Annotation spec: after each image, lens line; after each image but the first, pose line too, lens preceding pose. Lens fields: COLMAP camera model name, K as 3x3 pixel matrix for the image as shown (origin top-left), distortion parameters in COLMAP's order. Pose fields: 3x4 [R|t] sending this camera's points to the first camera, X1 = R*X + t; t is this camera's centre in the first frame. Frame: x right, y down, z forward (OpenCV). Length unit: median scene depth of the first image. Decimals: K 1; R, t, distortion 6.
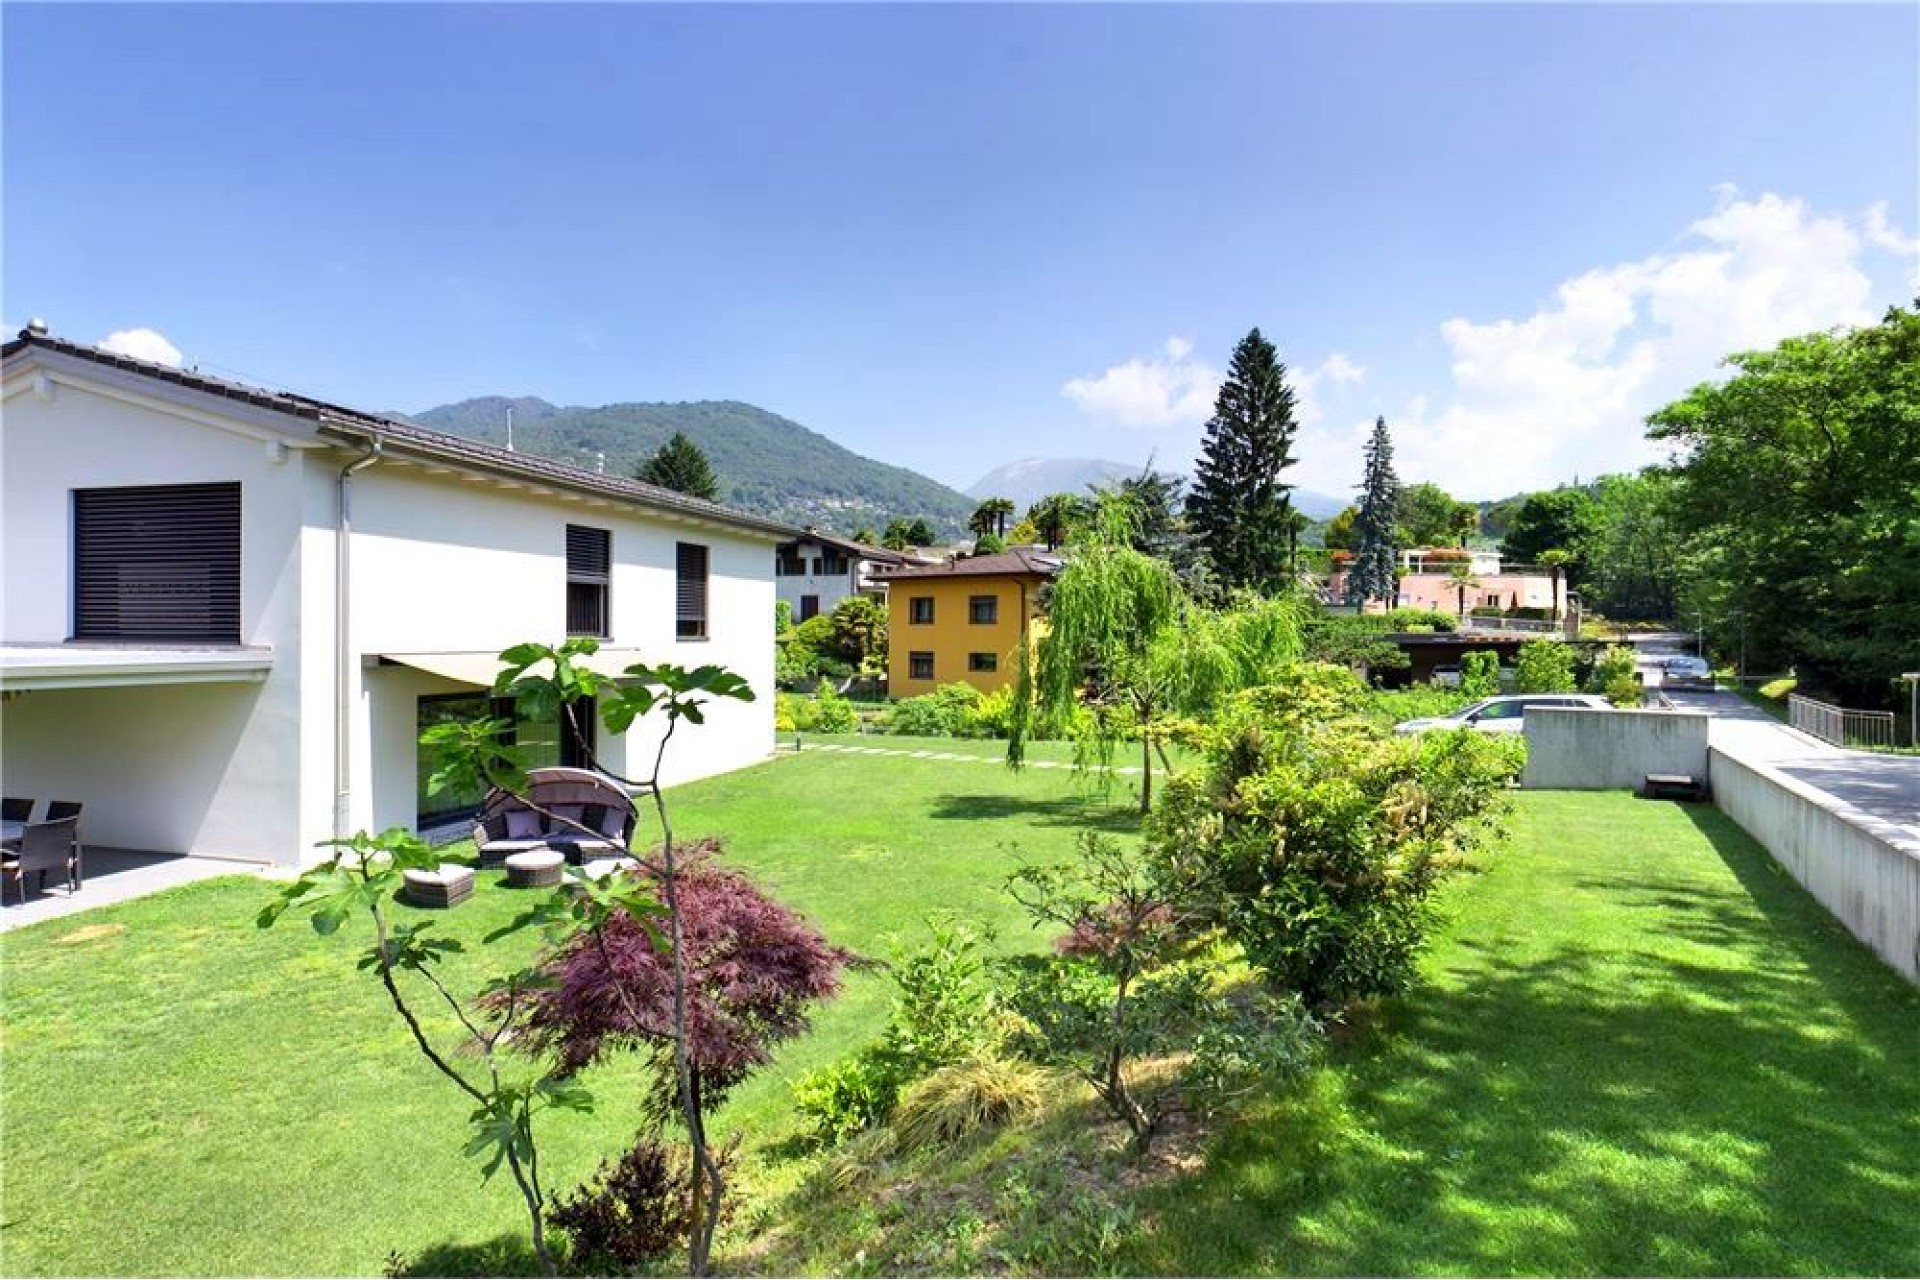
lens RADIAL K [[995.5, 0, 960.0], [0, 995.5, 640.0], [0, 0, 1]] dist [0.011079, 0.000466]
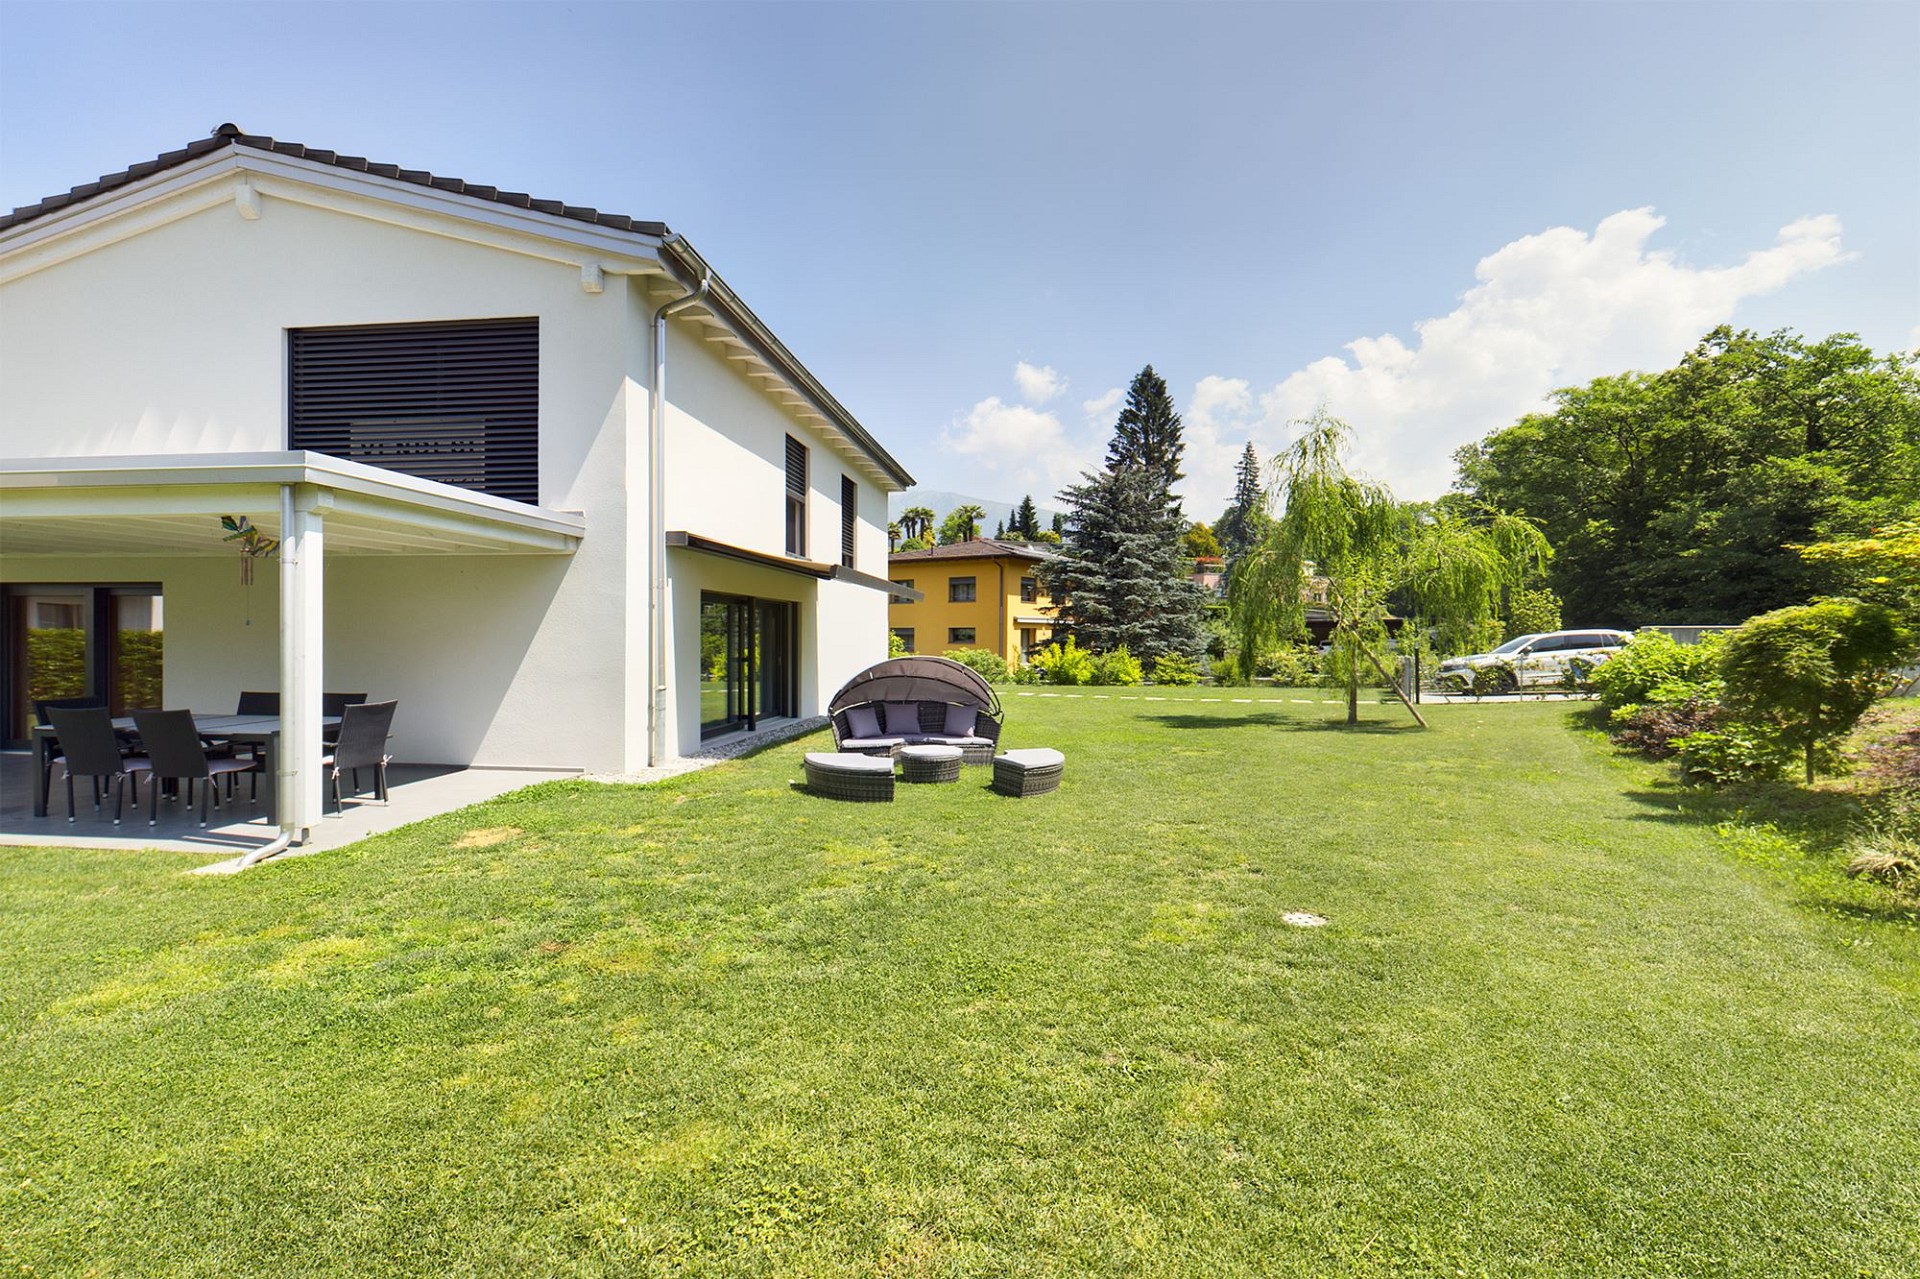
lens RADIAL K [[838.1, 0, 960.0], [0, 838.1, 639.5], [0, 0, 1]] dist [0.000225, 0.000015]
pose [[0.986457, 0.000108, 0.164018, -0.094609], [0.000860, 0.999983, -0.005826, 0.022550], [-0.164016, 0.005888, 0.986440, 0.049709]]
